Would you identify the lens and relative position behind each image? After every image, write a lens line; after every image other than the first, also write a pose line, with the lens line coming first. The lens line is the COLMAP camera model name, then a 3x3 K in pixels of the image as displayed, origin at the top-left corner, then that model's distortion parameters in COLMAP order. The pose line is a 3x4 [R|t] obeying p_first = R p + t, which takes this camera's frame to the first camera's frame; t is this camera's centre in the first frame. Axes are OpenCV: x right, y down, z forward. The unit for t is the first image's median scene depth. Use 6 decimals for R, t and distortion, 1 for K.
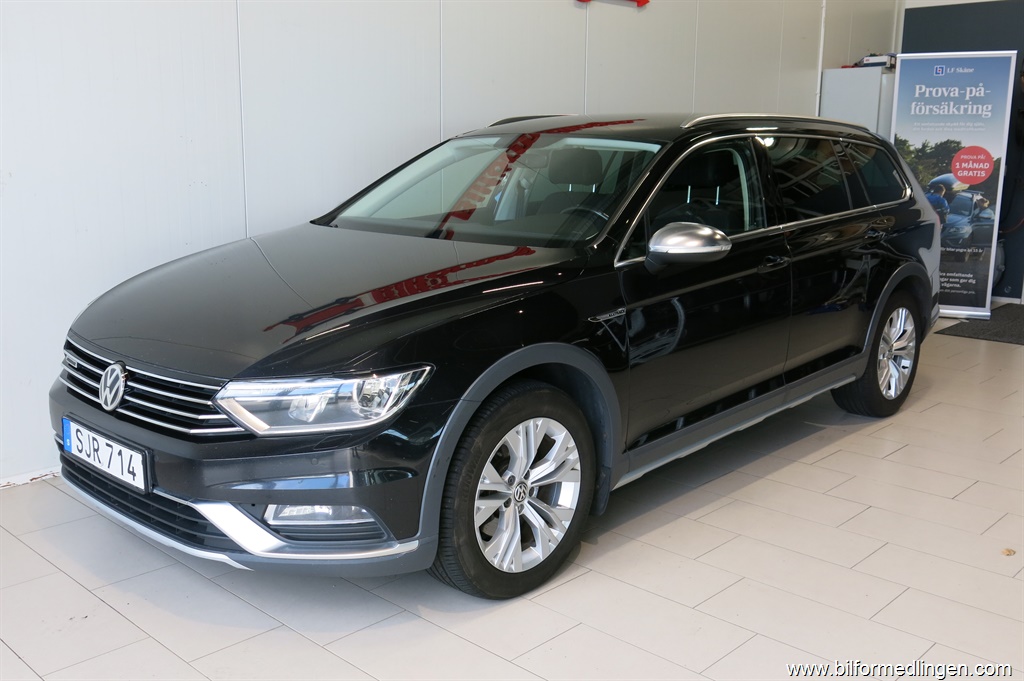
lens RADIAL K [[975.0, 0, 512.0], [0, 975.0, 340.5], [0, 0, 1]] dist [-0.012871, -0.011374]
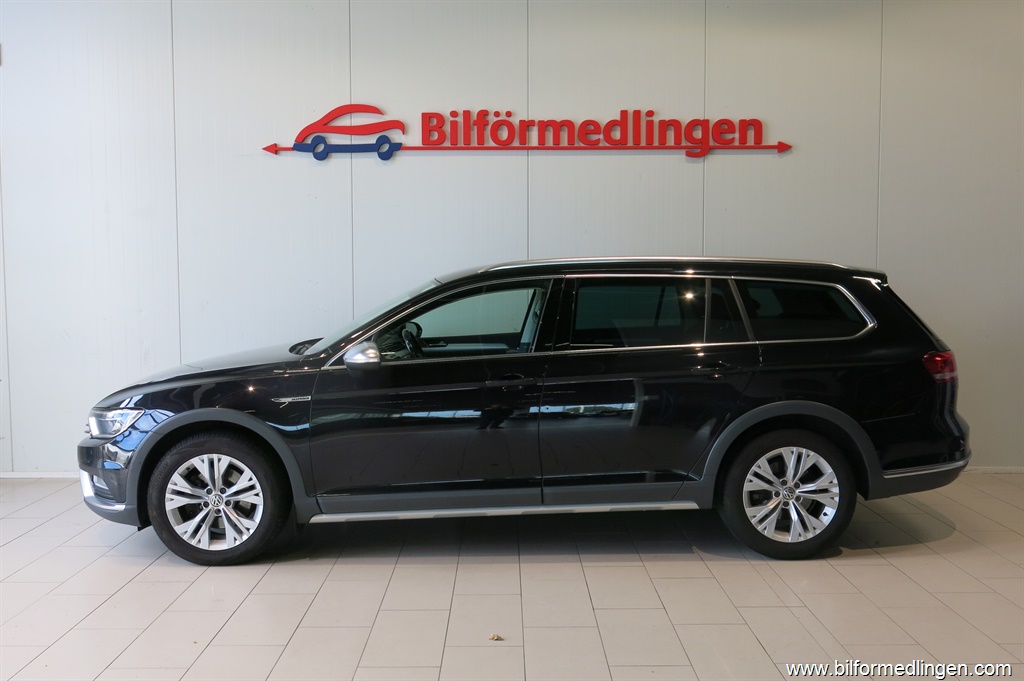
lens RADIAL K [[979.6, 0, 512.0], [0, 979.6, 340.5], [0, 0, 1]] dist [0.014639, 0.002423]
pose [[0.698836, 0.042924, -0.713992, 1.452759], [-0.131935, 0.988806, -0.069688, -0.056670], [0.703008, 0.142901, 0.696677, 0.163281]]
